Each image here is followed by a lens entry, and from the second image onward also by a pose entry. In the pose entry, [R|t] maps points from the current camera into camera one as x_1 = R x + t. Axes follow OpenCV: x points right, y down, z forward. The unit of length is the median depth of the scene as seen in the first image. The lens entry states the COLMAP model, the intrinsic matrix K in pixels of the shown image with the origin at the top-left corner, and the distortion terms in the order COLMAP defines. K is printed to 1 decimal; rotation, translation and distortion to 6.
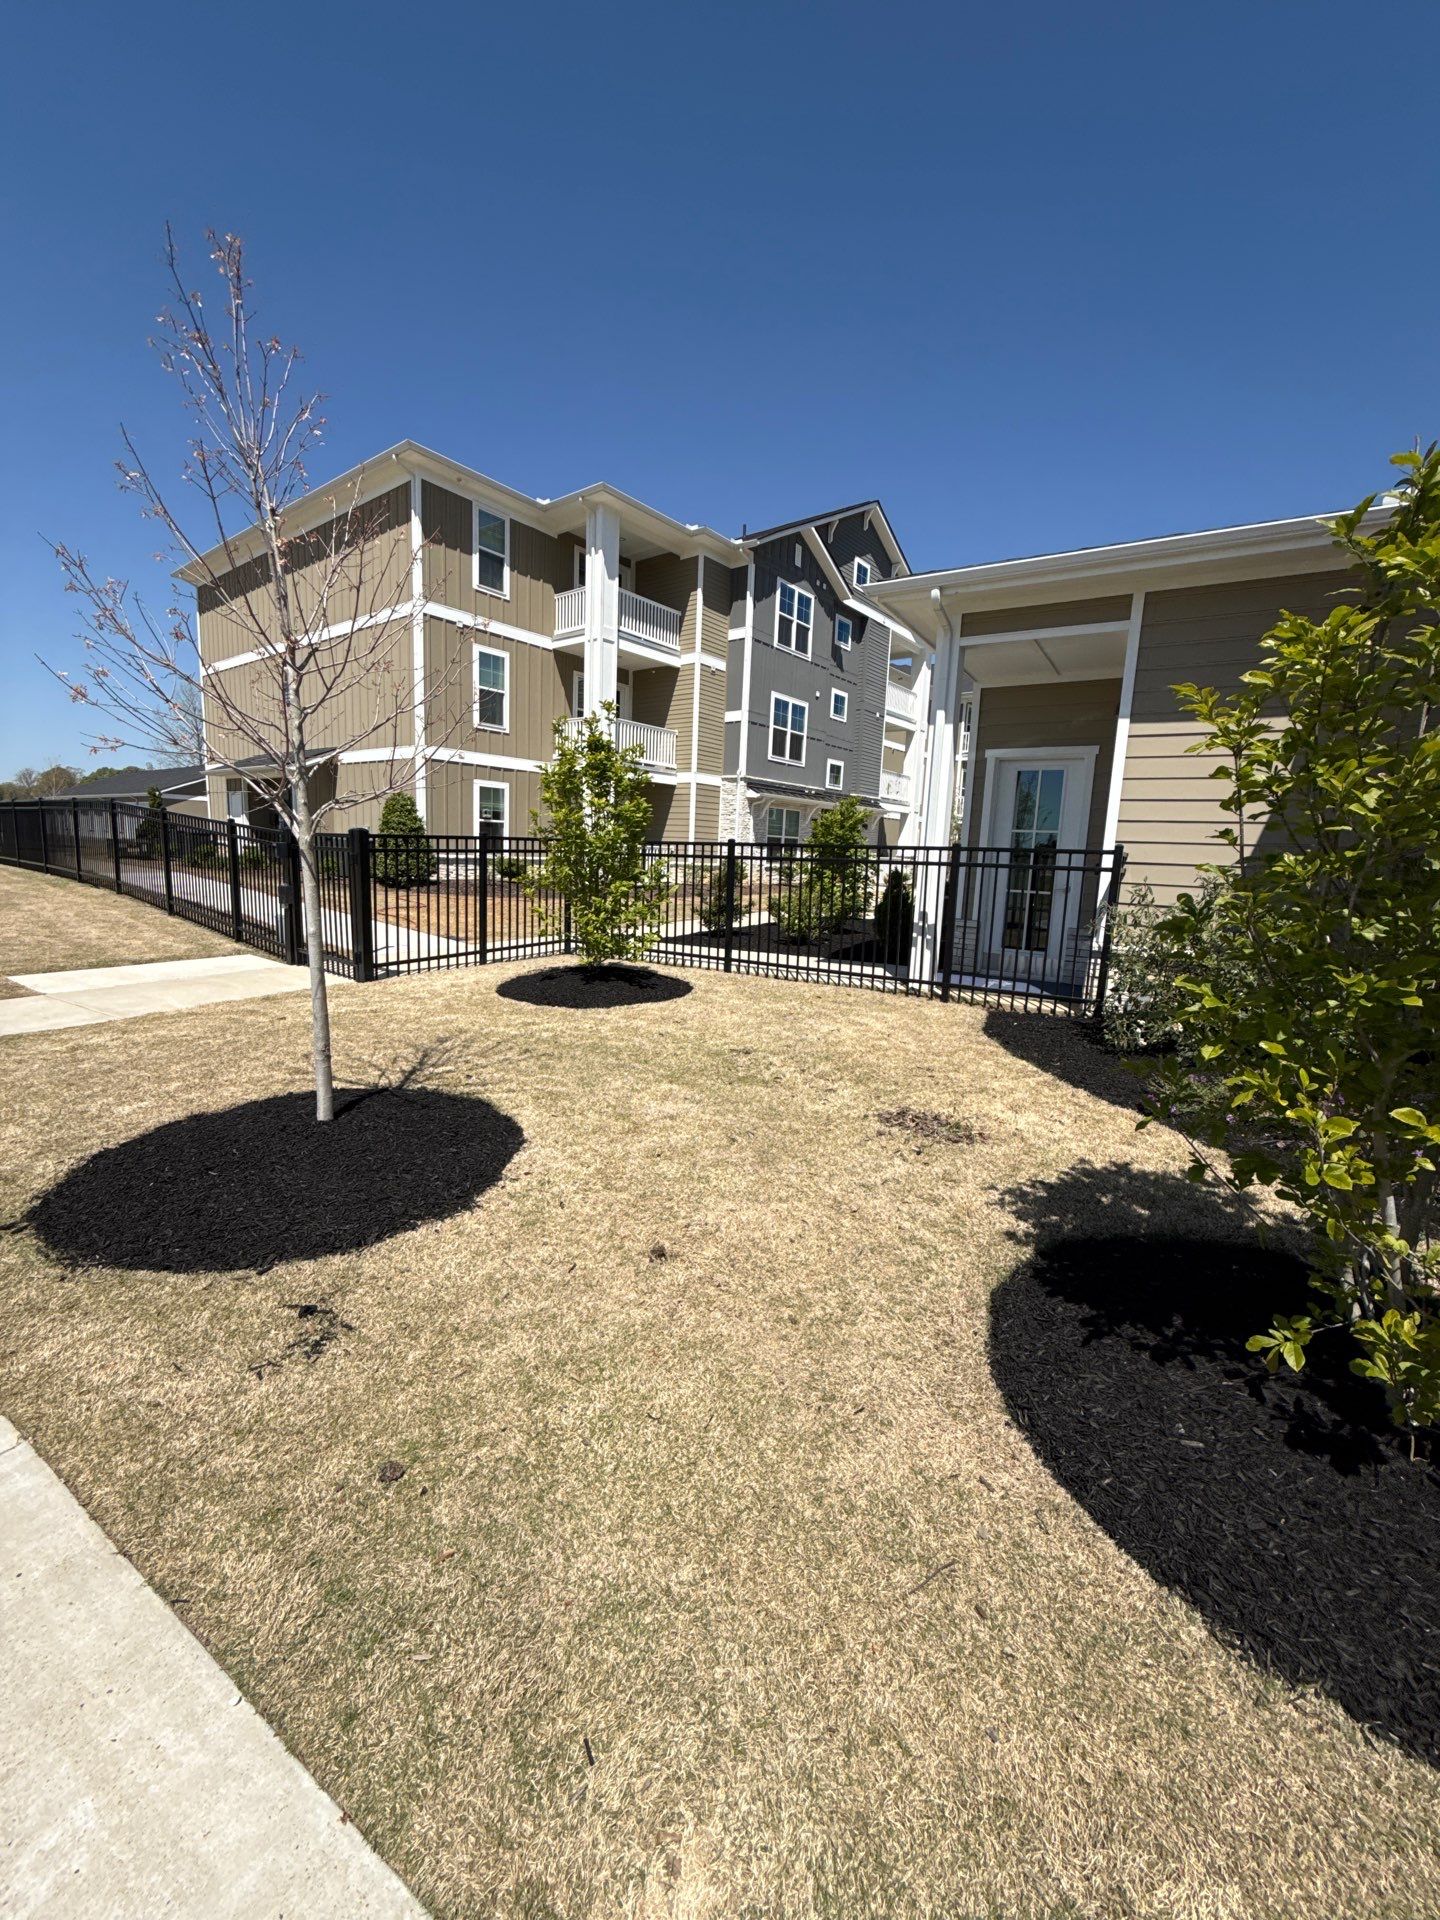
lens RADIAL K [[789.8, 0, 740.7], [0, 789.8, 958.5], [0, 0, 1]] dist [-0.001082, 0.000451]
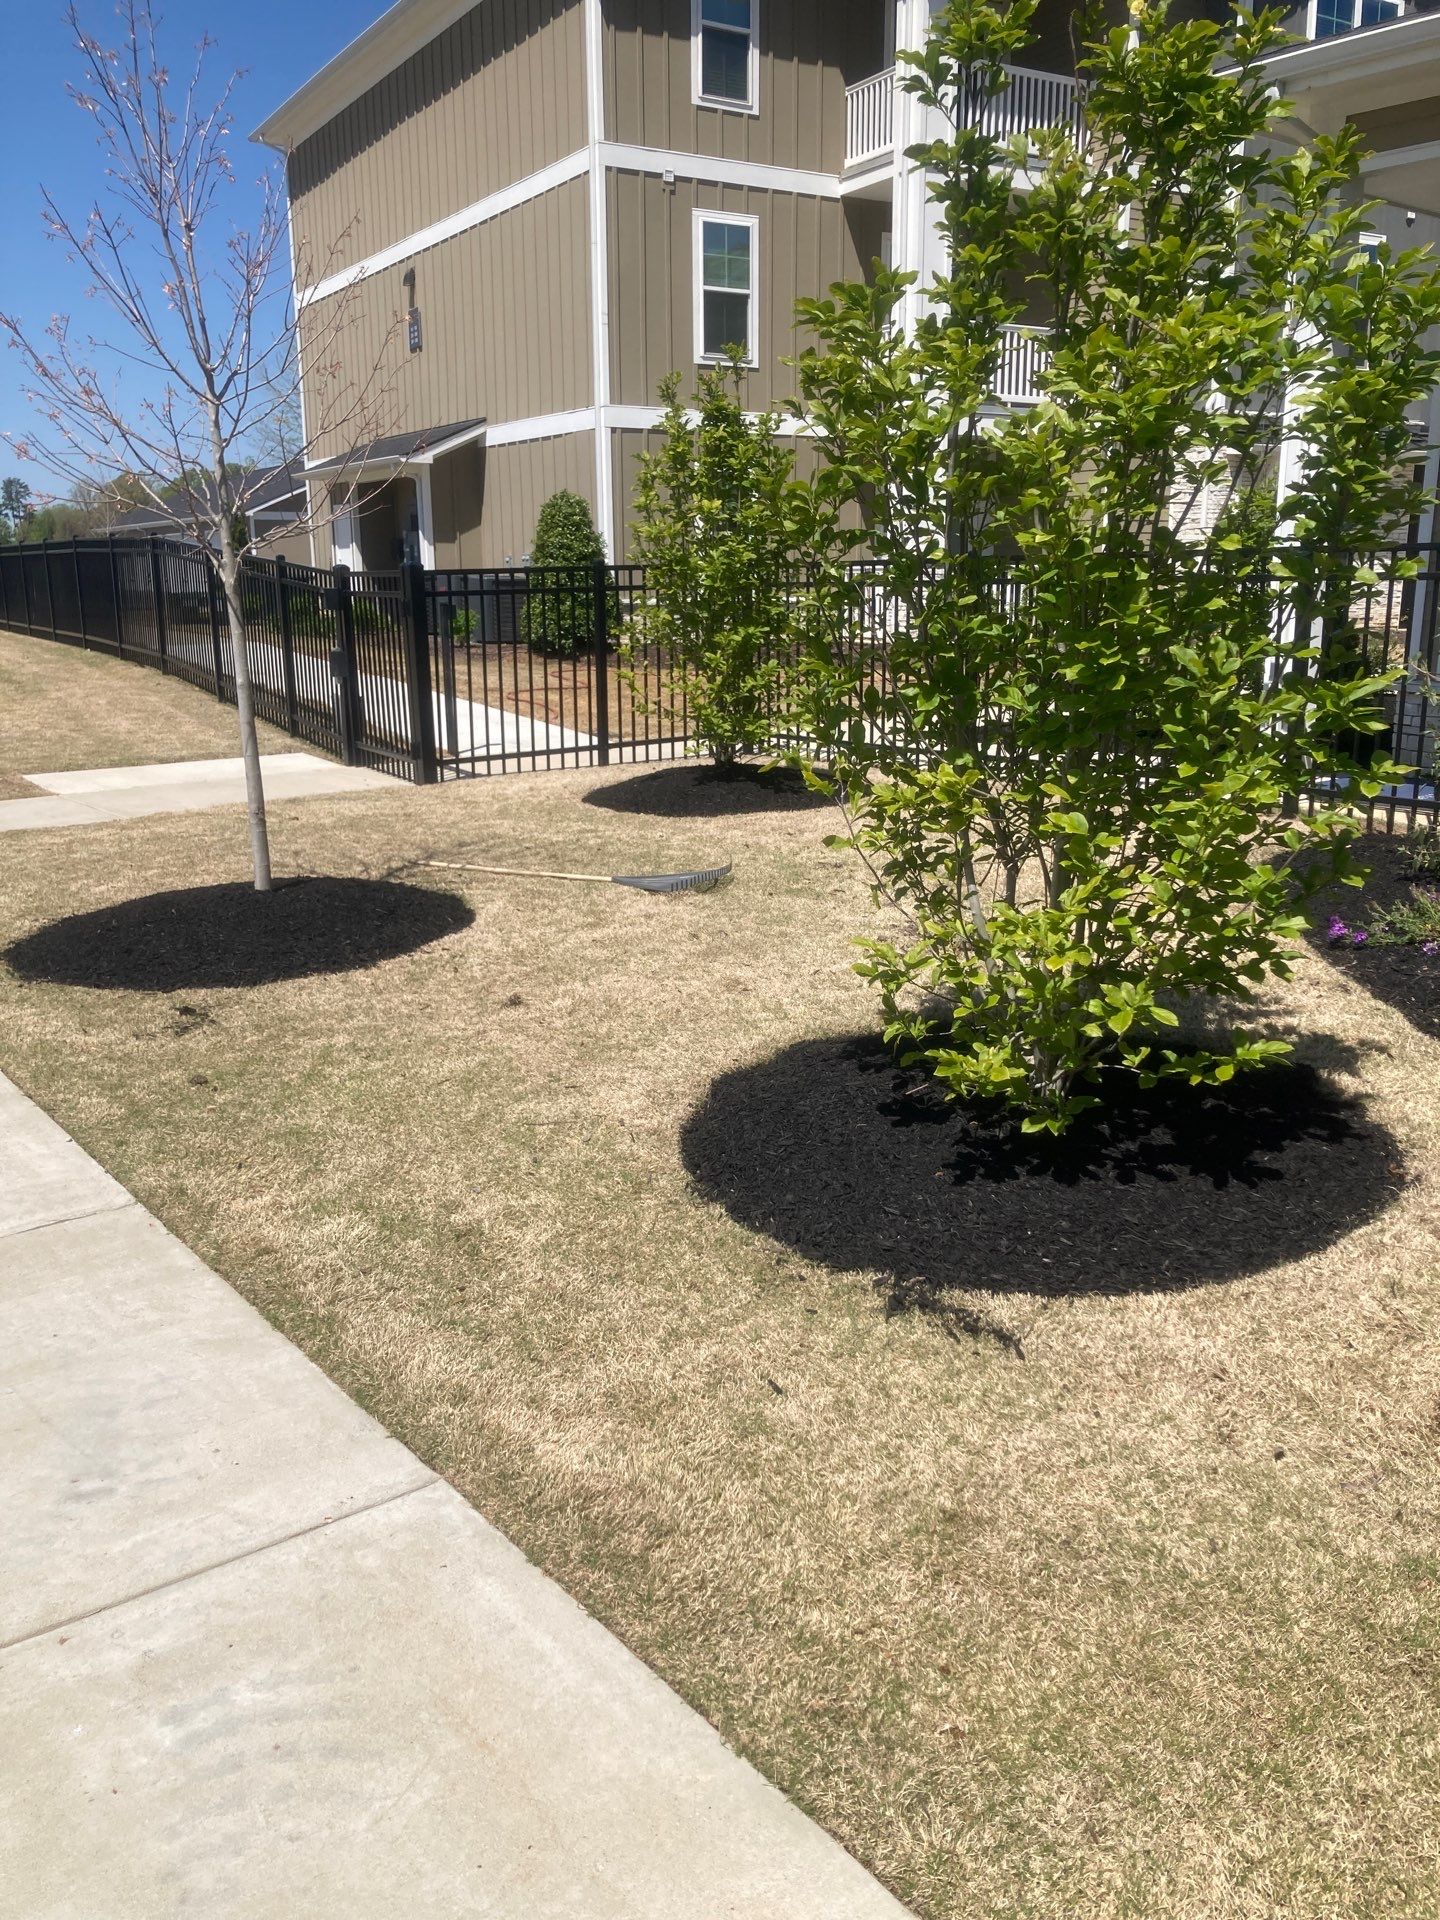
lens RADIAL K [[1634.8, 0, 723.3], [0, 1634.8, 934.4], [0, 0, 1]] dist [0.023764, 0.016878]
pose [[0.932695, 0.034880, -0.358974, 0.151082], [-0.006865, 0.996849, 0.079023, 0.023024], [0.360600, -0.071241, 0.929996, -0.134315]]
